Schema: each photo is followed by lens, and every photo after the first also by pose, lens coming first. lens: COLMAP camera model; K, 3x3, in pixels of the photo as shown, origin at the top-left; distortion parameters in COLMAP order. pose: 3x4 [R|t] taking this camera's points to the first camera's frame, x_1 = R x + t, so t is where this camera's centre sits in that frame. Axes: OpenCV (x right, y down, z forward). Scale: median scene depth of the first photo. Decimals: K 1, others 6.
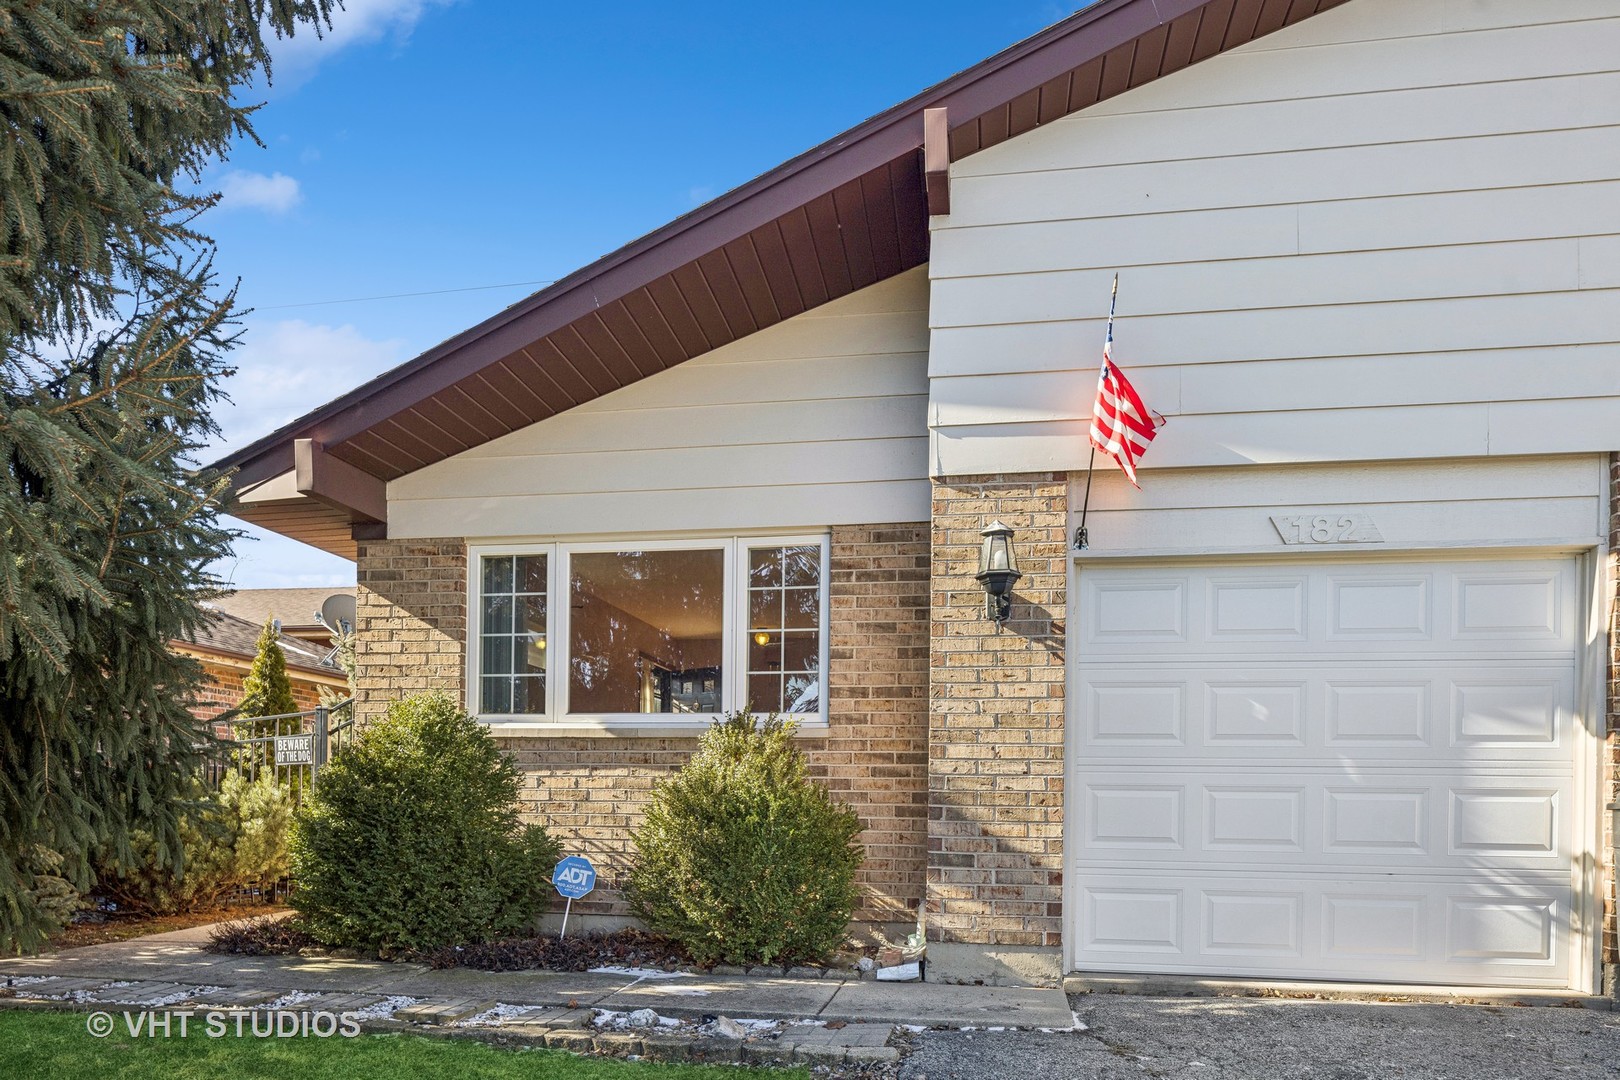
lens RADIAL K [[889.8, 0, 810.0], [0, 889.8, 540.0], [0, 0, 1]] dist [0.001264, -0.000827]
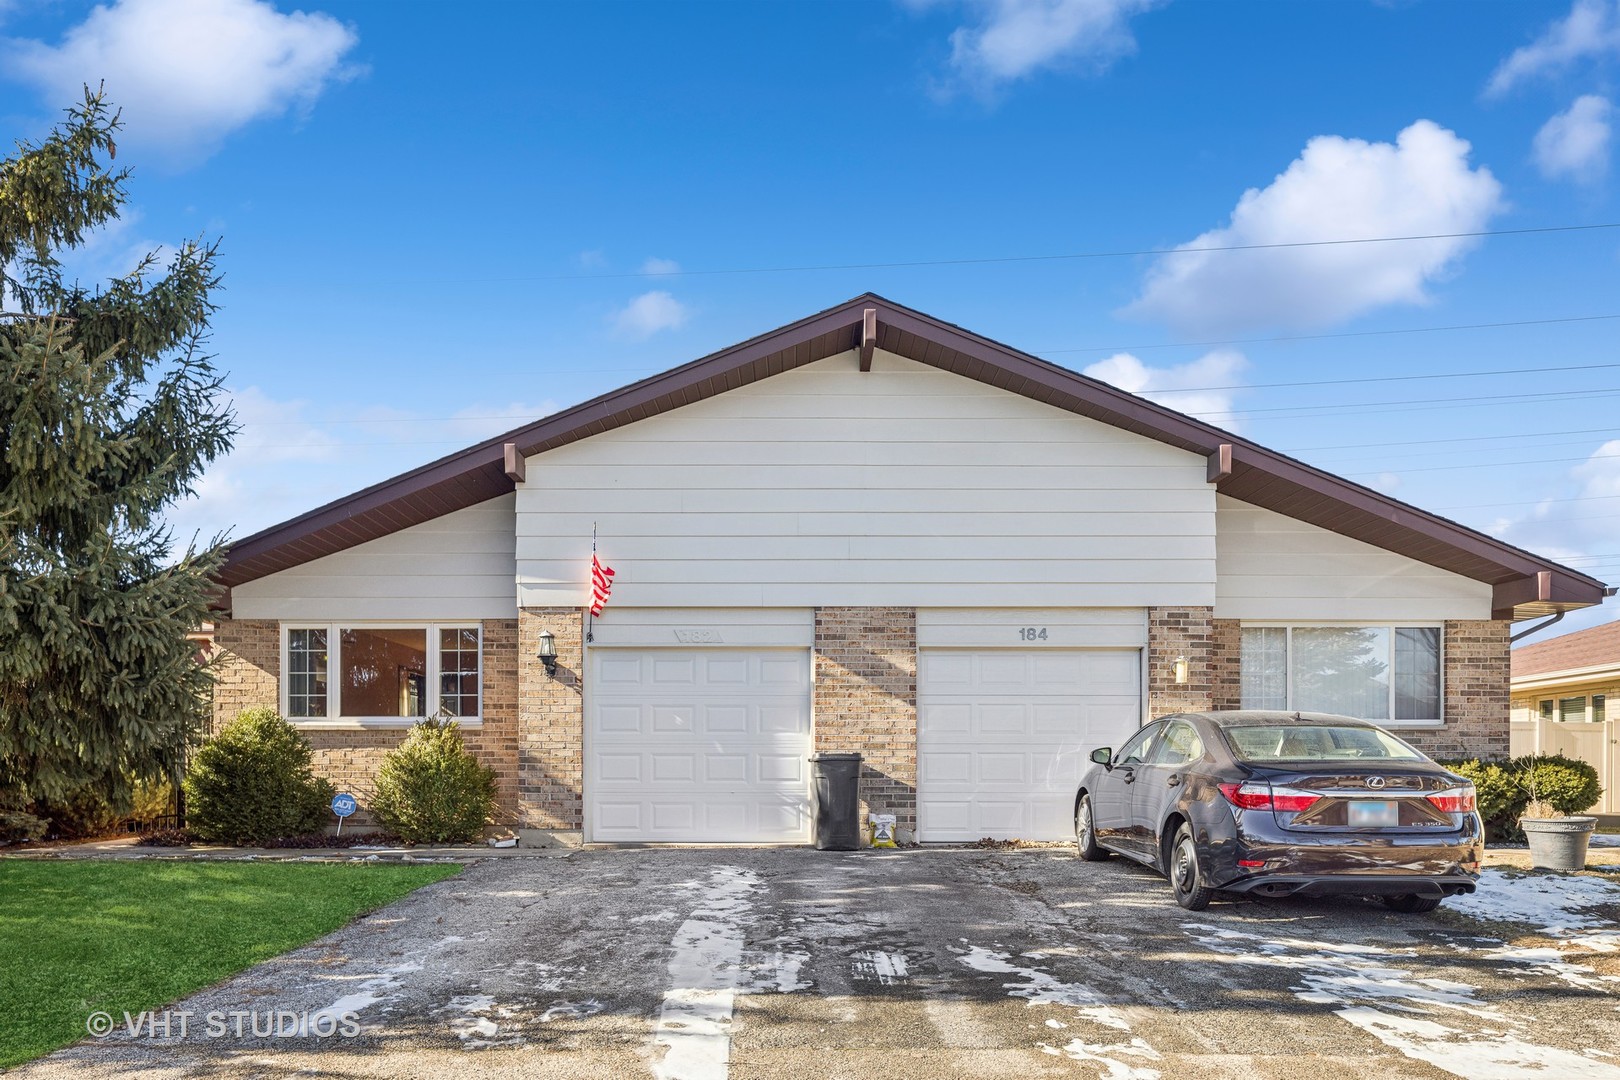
lens RADIAL K [[1127.4, 0, 810.5], [0, 1127.4, 534.7], [0, 0, 1]] dist [0.005716, 0.000127]
pose [[0.994779, 0.012663, 0.101269, 0.490790], [-0.020048, 0.997185, 0.072246, -0.397885], [-0.100069, -0.073899, 0.992232, -1.489937]]
